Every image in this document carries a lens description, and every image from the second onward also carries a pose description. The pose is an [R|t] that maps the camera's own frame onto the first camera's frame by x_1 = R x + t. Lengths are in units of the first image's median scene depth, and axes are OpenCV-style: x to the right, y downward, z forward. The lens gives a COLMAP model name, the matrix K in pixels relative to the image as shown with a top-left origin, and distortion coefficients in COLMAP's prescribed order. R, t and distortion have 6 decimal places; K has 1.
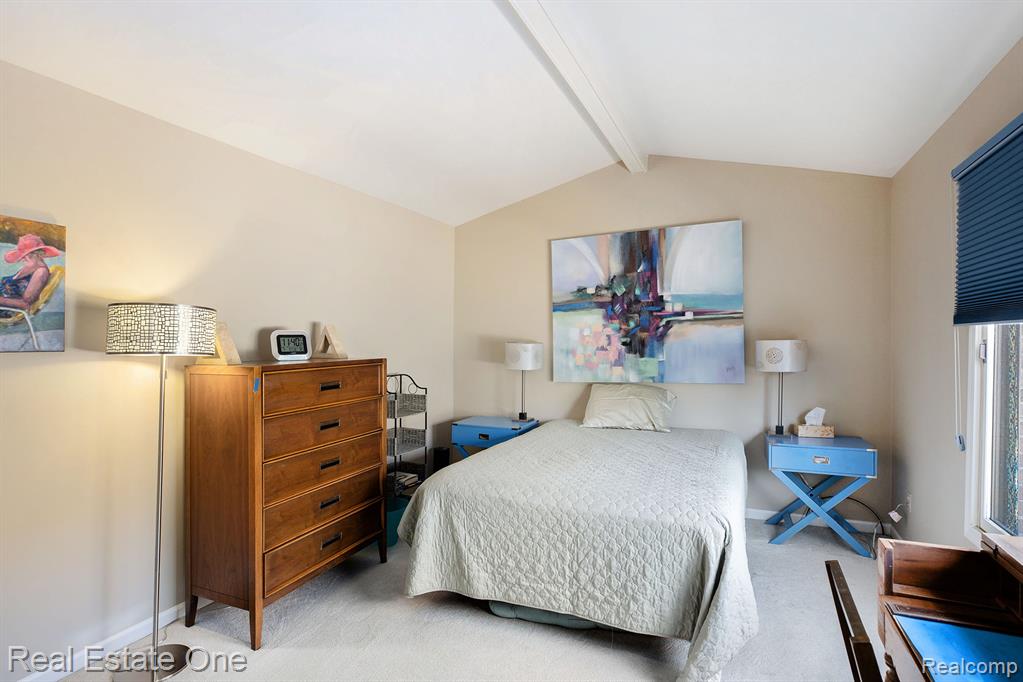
lens RADIAL K [[501.4, 0, 511.9], [0, 501.4, 343.6], [0, 0, 1]] dist [0.001052, 0.000032]
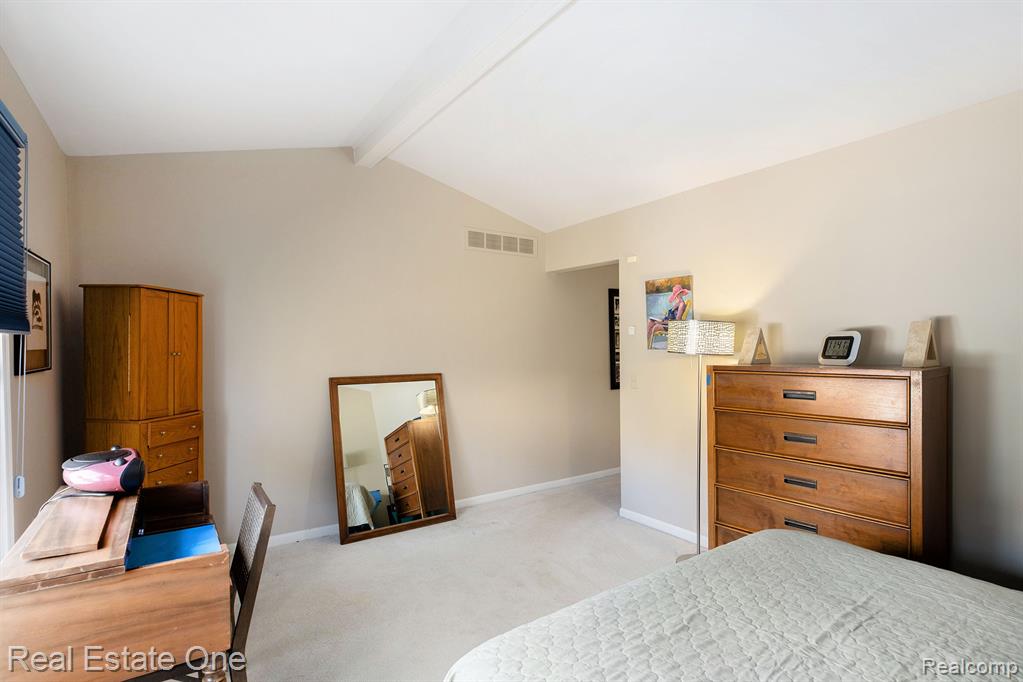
lens RADIAL K [[501.4, 0, 511.7], [0, 501.4, 341.3], [0, 0, 1]] dist [0.001052, 0.000032]
pose [[-0.510915, 0.001056, -0.859631, 0.871879], [0.002602, 0.999997, -0.000318, -0.014869], [0.859627, -0.002399, -0.510916, 1.368846]]
